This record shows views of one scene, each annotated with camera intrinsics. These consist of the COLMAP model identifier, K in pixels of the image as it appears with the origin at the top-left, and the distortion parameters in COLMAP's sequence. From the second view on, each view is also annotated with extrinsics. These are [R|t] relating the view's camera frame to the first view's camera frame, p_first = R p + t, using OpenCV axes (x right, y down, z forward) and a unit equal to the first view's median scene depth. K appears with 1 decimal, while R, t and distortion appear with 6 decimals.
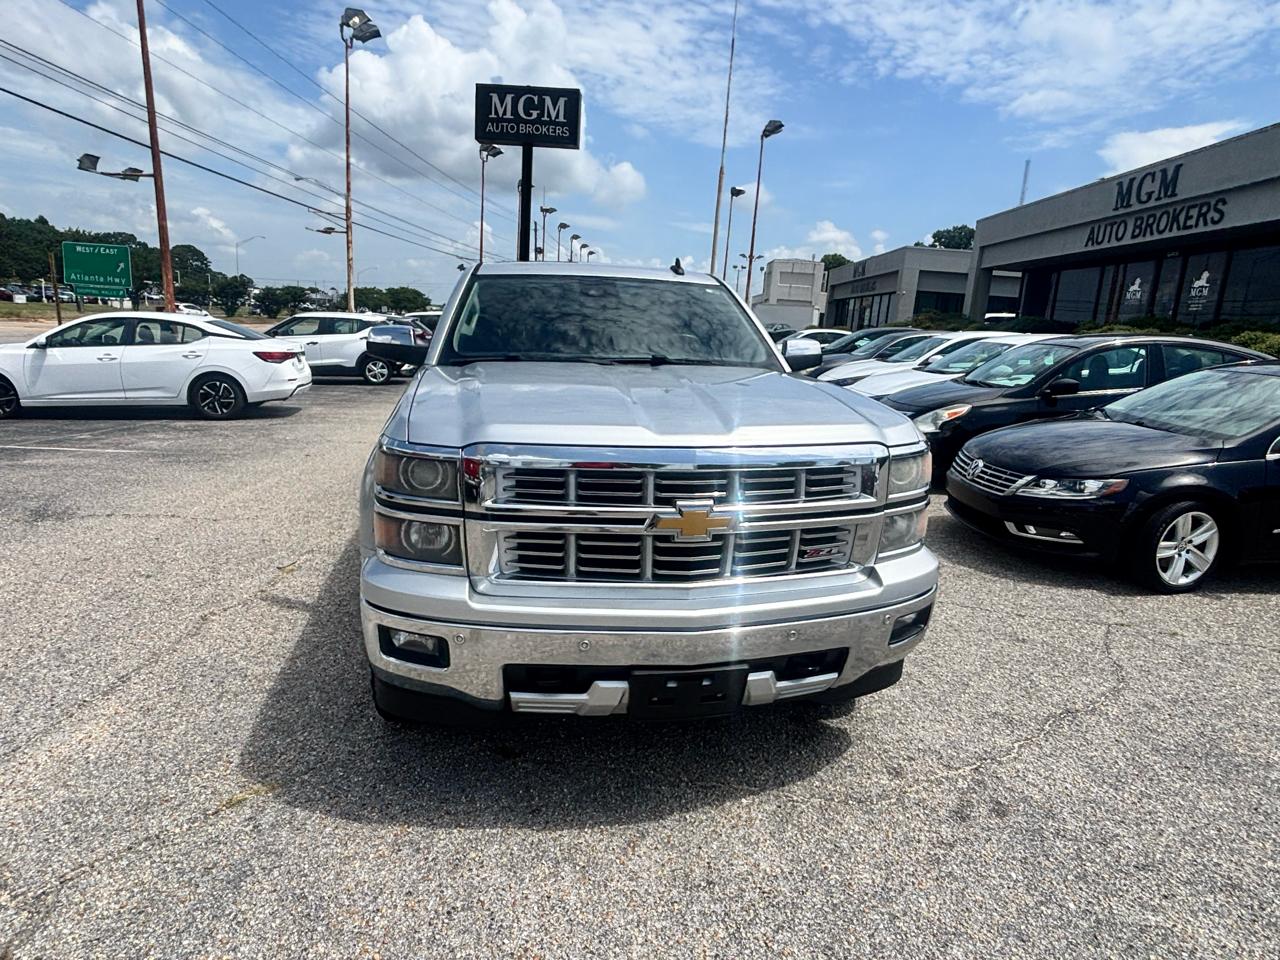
lens RADIAL K [[742.9, 0, 633.2], [0, 742.9, 466.4], [0, 0, 1]] dist [-0.010845, 0.004998]
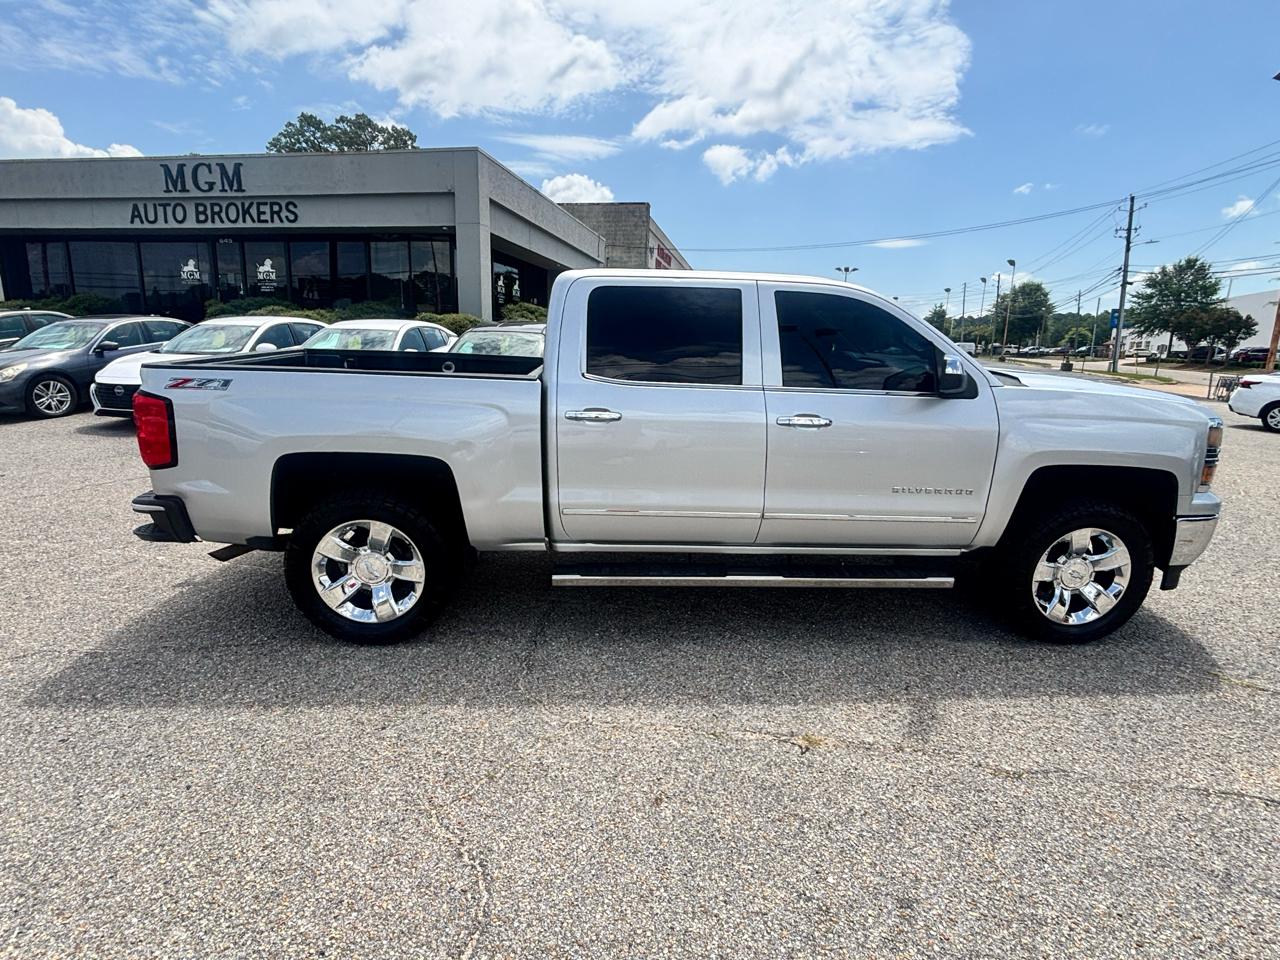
lens RADIAL K [[652.9, 0, 635.5], [0, 652.9, 476.6], [0, 0, 1]] dist [-0.012805, 0.008502]
pose [[0.134830, -0.259960, 0.956160, -0.278865], [0.176927, 0.955780, 0.234908, -0.070744], [-0.974945, 0.137498, 0.174862, 0.289851]]
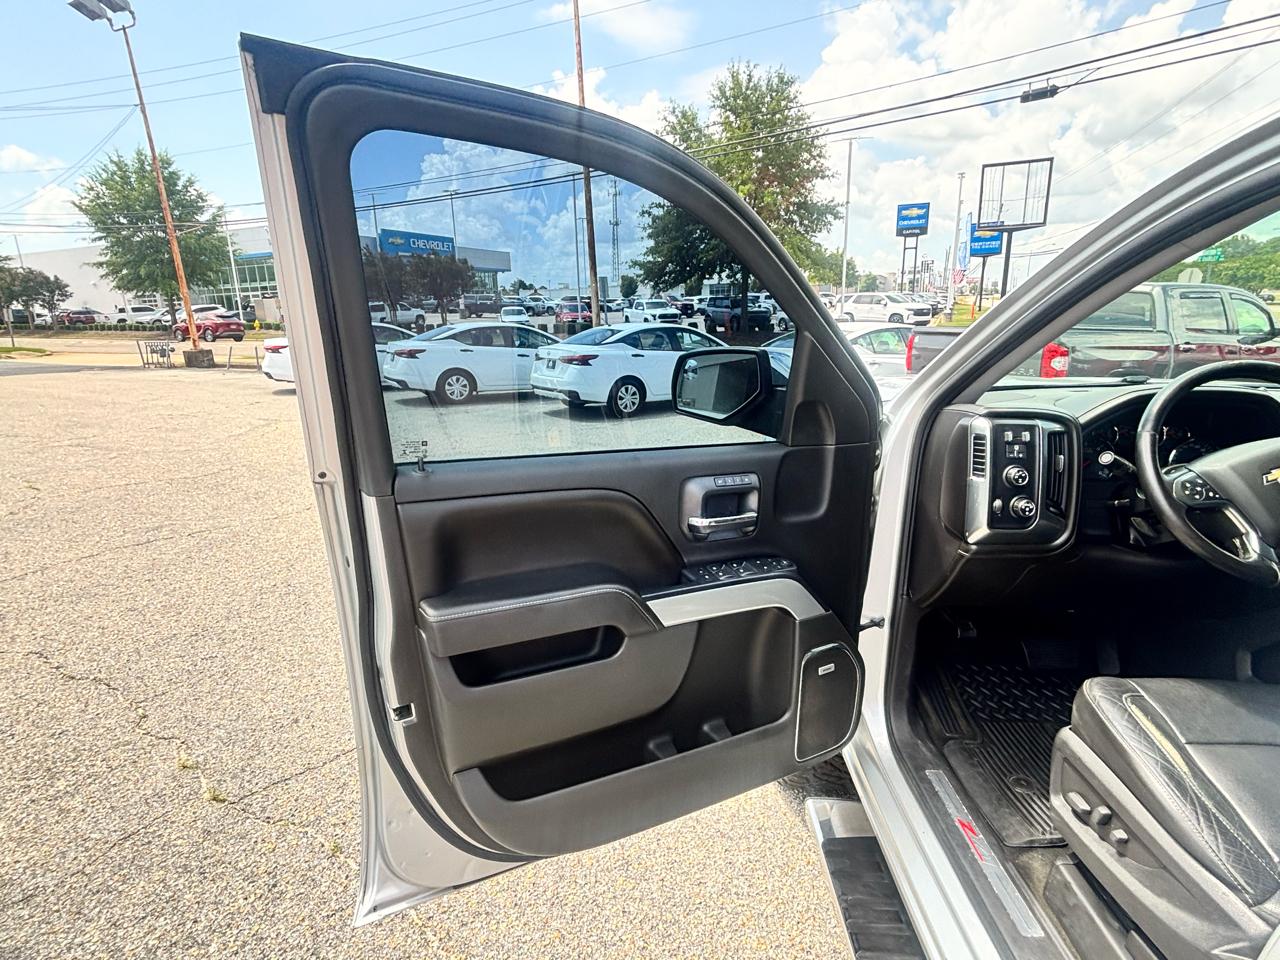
lens RADIAL K [[652.9, 0, 640.0], [0, 652.9, 478.5], [0, 0, 1]] dist [-0.012805, 0.008502]
pose [[-0.977740, -0.096808, 0.186152, 0.066358], [-0.003621, 0.894852, 0.446348, -0.064862], [-0.209788, 0.435739, -0.875283, 0.328727]]
